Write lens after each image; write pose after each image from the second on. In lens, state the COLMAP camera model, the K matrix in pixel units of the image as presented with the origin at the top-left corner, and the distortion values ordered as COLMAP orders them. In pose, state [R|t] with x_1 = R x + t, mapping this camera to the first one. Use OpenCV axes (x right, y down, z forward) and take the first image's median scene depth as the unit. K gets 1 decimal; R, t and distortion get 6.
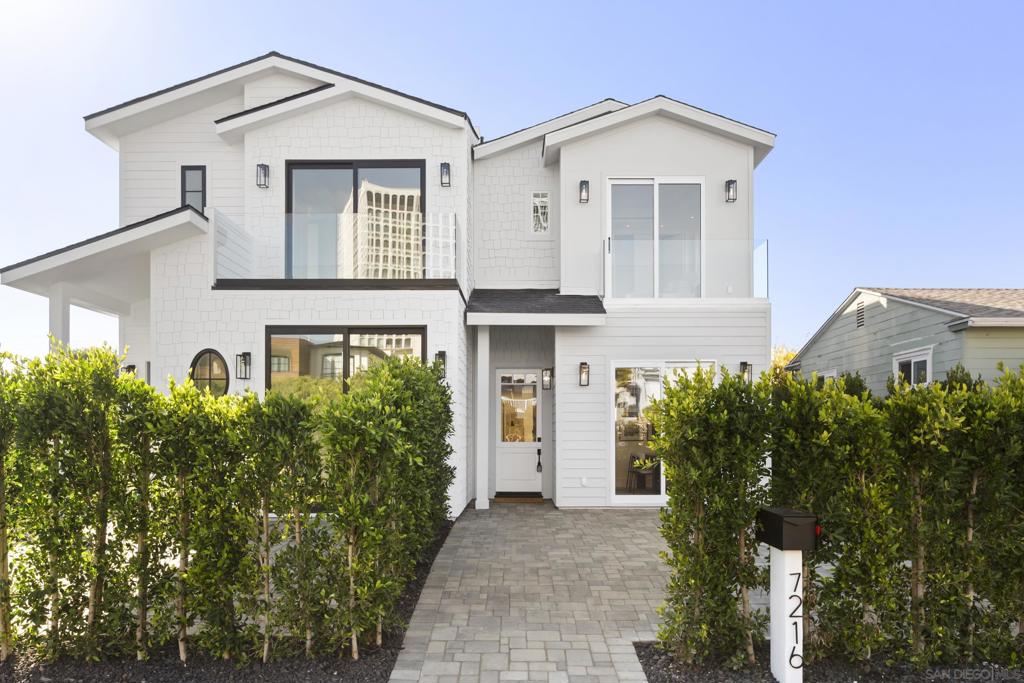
lens RADIAL K [[712.7, 0, 562.6], [0, 712.7, 339.8], [0, 0, 1]] dist [-0.001582, -0.001767]
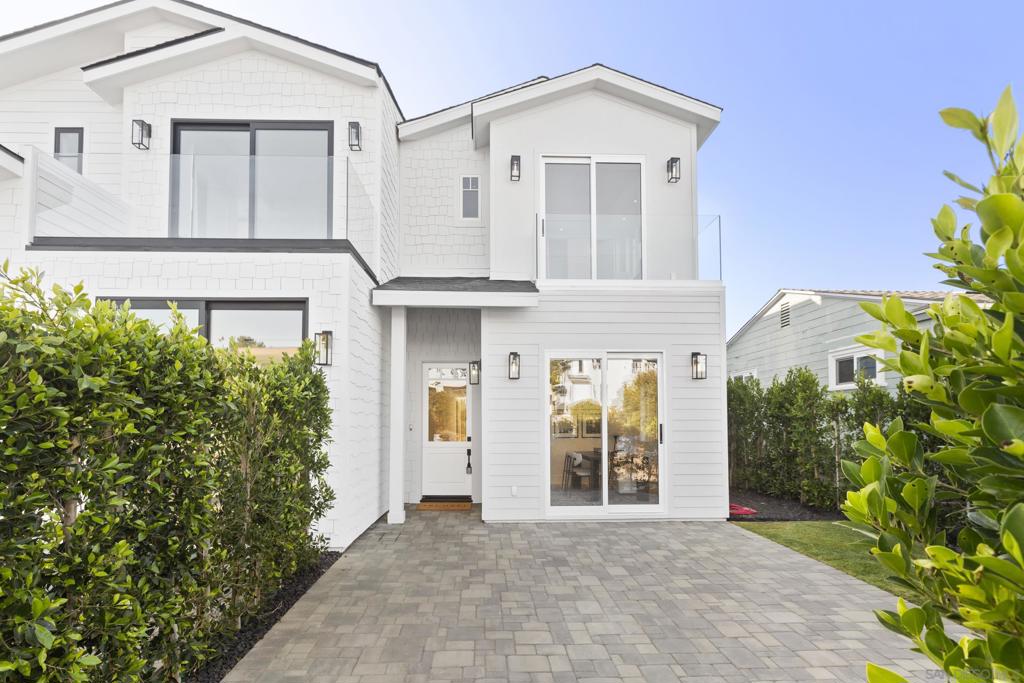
lens RADIAL K [[461.5, 0, 515.7], [0, 461.5, 336.7], [0, 0, 1]] dist [-0.000433, -0.000072]
pose [[1.000000, 0.000251, 0.000255, 0.032812], [-0.000237, 0.998589, -0.053102, 0.043953], [-0.000268, 0.053102, 0.998589, 0.447273]]
